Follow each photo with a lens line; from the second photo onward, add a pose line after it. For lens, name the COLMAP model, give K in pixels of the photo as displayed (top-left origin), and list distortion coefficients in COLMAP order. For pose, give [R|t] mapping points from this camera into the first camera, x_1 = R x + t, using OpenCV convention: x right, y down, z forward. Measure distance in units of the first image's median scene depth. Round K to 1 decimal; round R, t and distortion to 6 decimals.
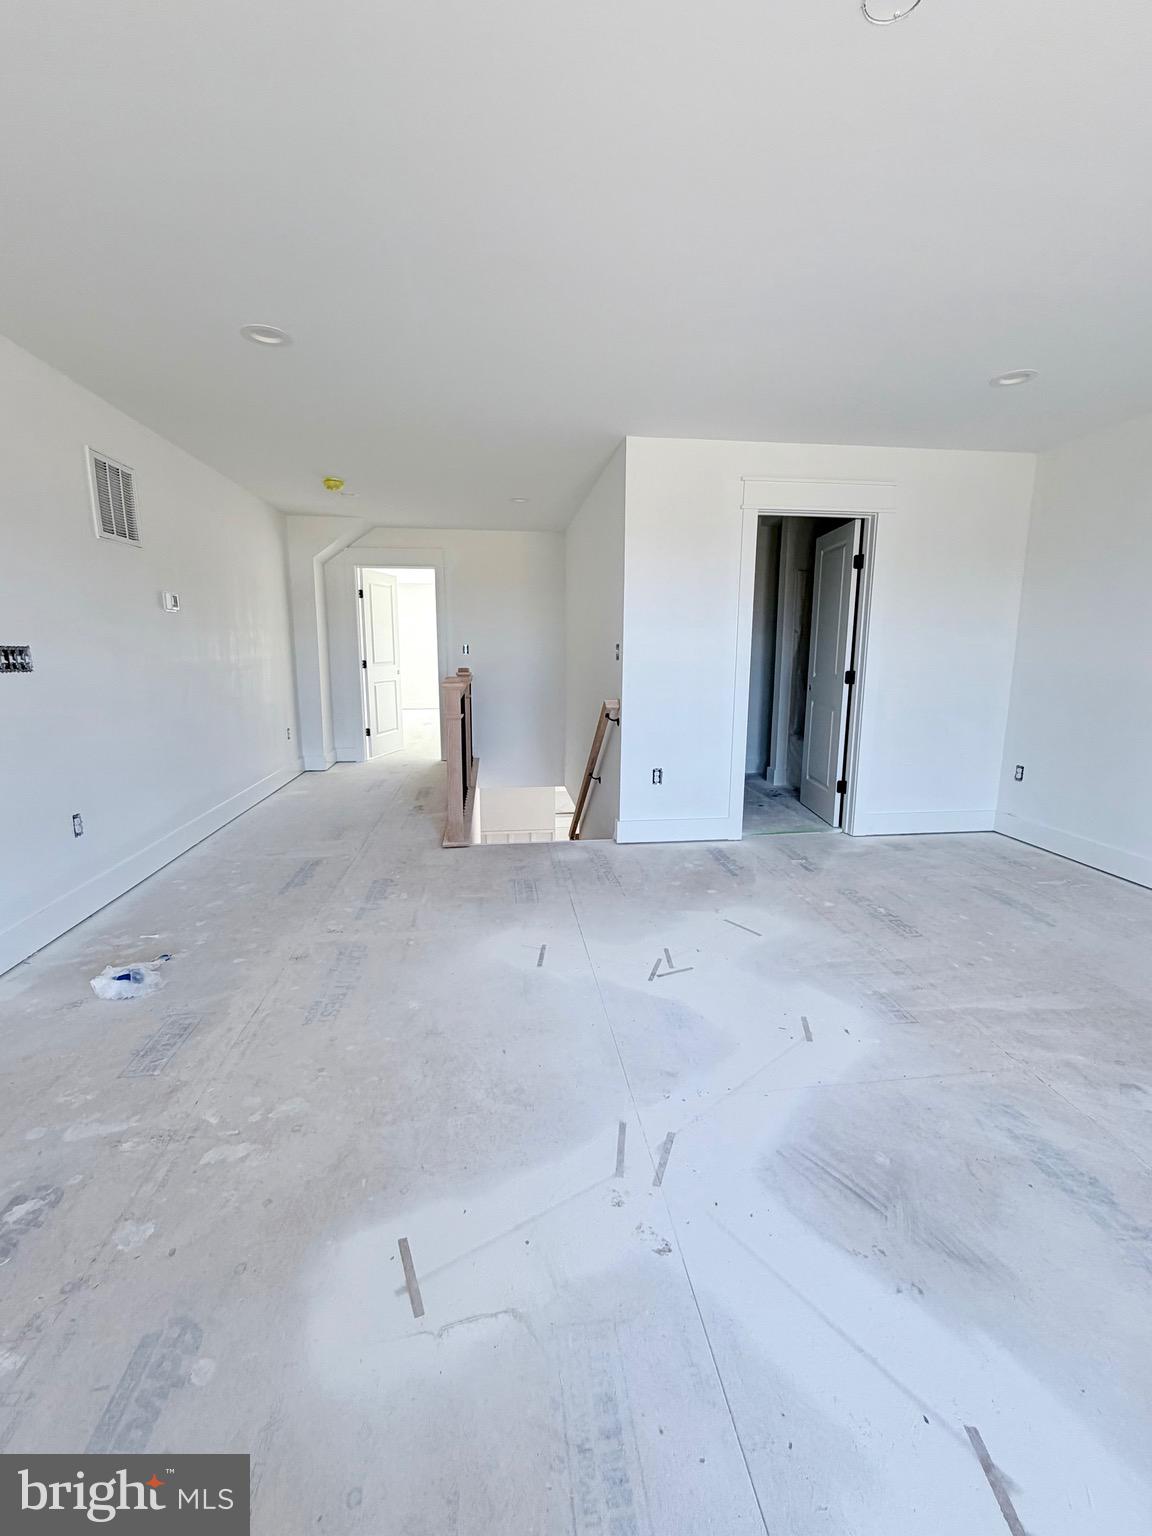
lens RADIAL K [[660.3, 0, 576.0], [0, 660.3, 768.0], [0, 0, 1]] dist [-0.000182, -0.000043]
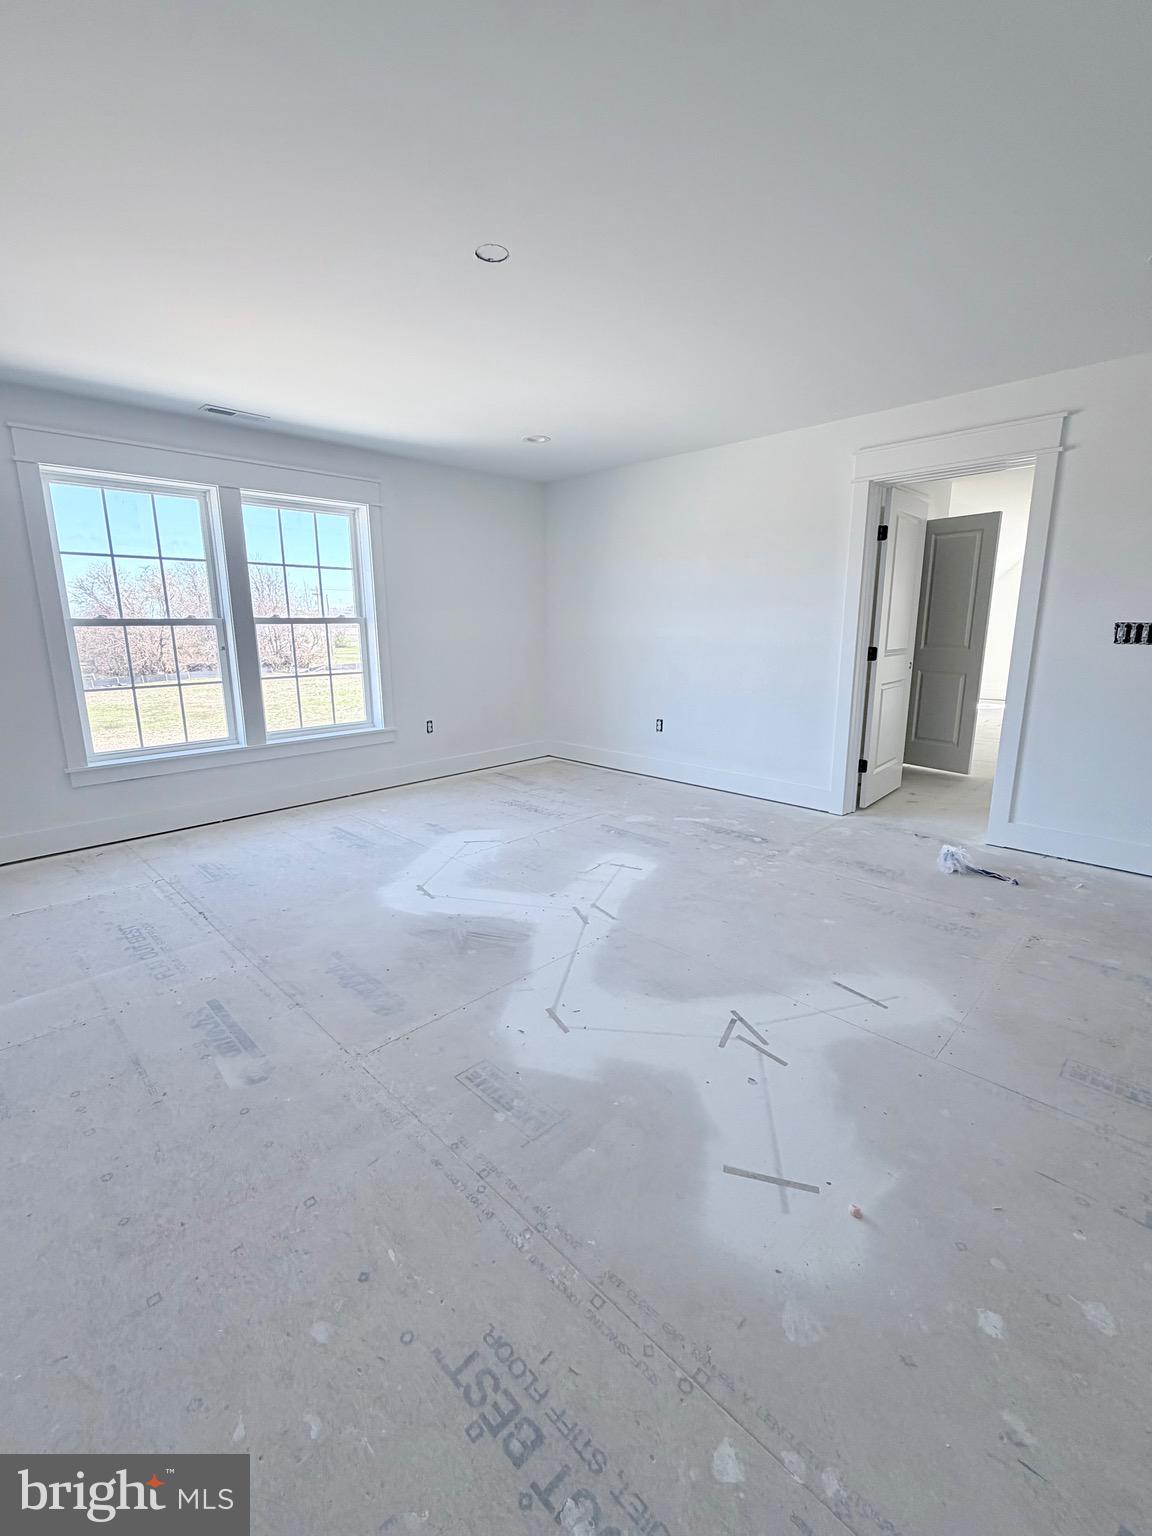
lens RADIAL K [[683.4, 0, 617.4], [0, 683.4, 759.9], [0, 0, 1]] dist [-0.000979, -0.000208]
pose [[-0.753466, 0.131118, -0.644280, 1.066753], [-0.115128, 0.938463, 0.325626, -0.375357], [0.647329, 0.319523, -0.692005, 1.971189]]
